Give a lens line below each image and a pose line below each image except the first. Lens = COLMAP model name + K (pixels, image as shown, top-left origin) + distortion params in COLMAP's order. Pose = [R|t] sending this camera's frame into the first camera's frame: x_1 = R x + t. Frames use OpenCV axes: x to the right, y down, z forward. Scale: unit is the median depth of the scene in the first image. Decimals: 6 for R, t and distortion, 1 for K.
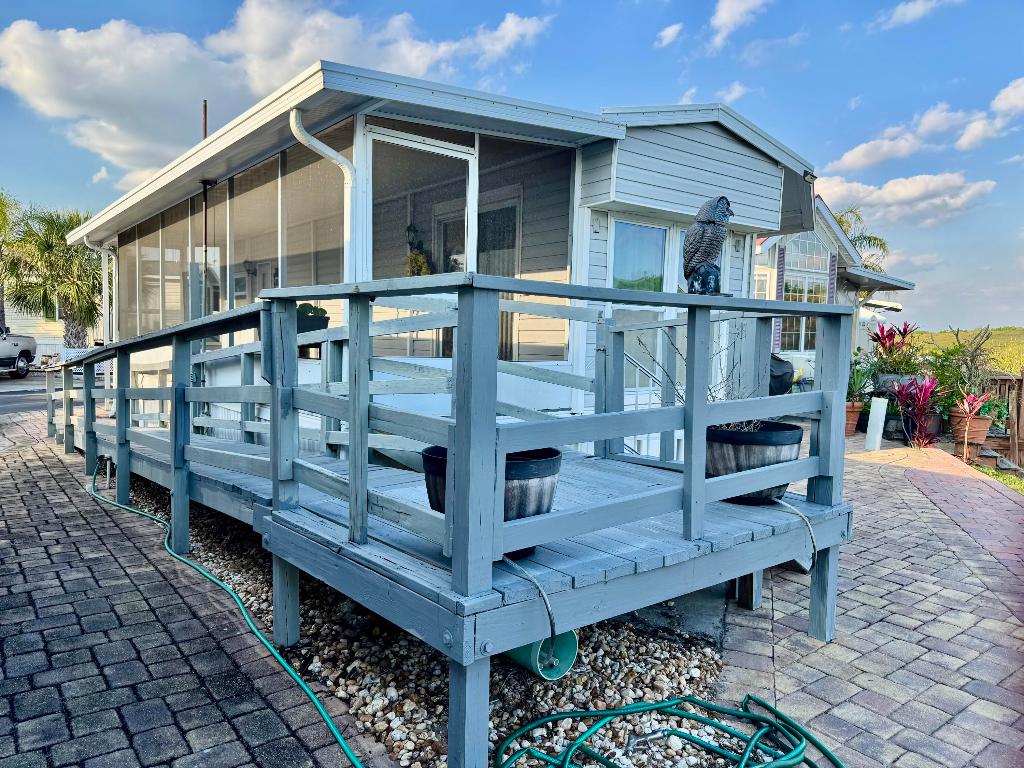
lens RADIAL K [[736.6, 0, 512.7], [0, 736.6, 385.9], [0, 0, 1]] dist [0.072636, -0.073819]
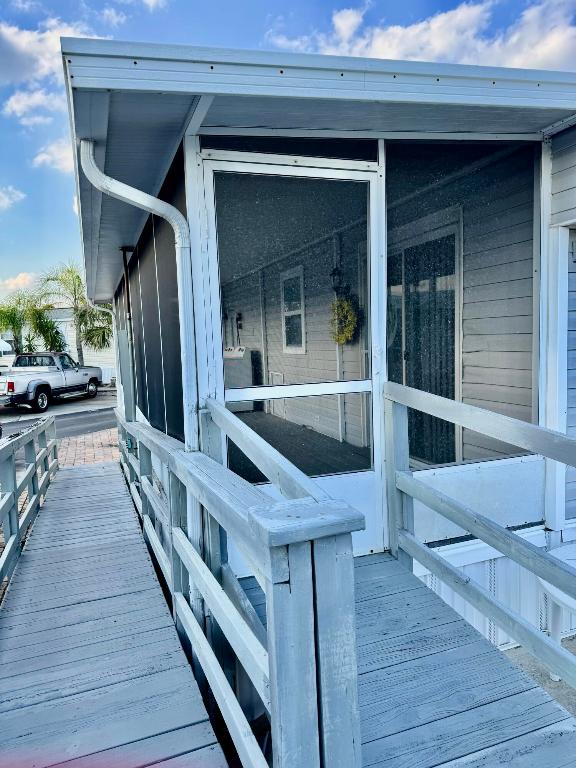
lens RADIAL K [[552.4, 0, 285.8], [0, 552.4, 385.0], [0, 0, 1]] dist [0.072636, -0.073819]
pose [[0.942732, -0.028084, -0.332367, 0.031862], [0.038446, 0.998957, 0.024638, -0.132297], [0.331328, -0.036005, 0.942828, 0.481110]]
